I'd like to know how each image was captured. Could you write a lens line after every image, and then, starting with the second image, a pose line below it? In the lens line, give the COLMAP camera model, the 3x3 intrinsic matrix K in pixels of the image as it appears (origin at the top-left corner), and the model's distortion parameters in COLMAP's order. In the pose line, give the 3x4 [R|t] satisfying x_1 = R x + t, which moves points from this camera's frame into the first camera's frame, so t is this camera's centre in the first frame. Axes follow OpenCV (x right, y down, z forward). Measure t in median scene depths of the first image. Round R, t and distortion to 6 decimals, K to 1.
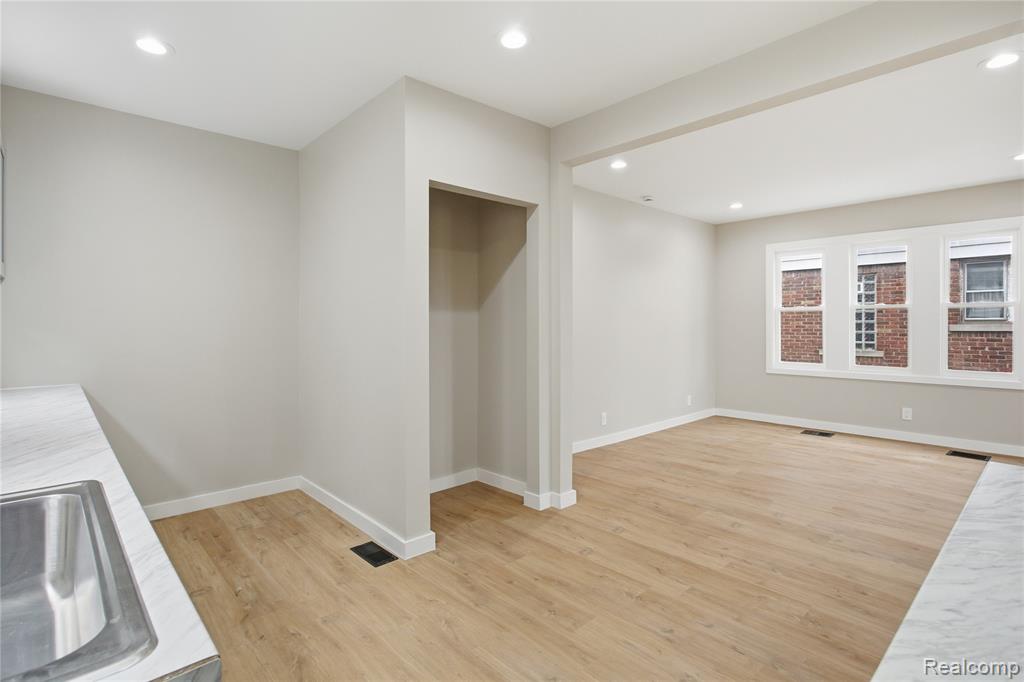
lens RADIAL K [[493.2, 0, 512.7], [0, 493.2, 335.8], [0, 0, 1]] dist [-0.019608, 0.000428]
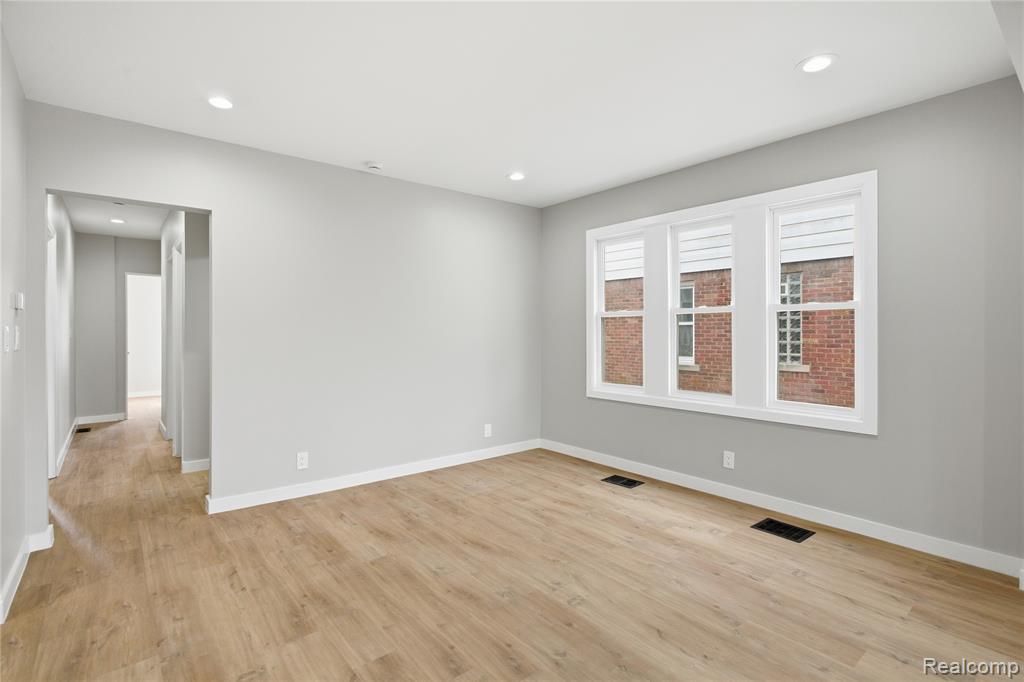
lens RADIAL K [[493.2, 0, 512.7], [0, 493.2, 335.8], [0, 0, 1]] dist [-0.019608, 0.000428]
pose [[0.999380, 0.004154, -0.034961, 0.284152], [-0.004574, 0.999918, -0.011943, -0.006763], [0.034909, 0.012095, 0.999317, 0.146252]]
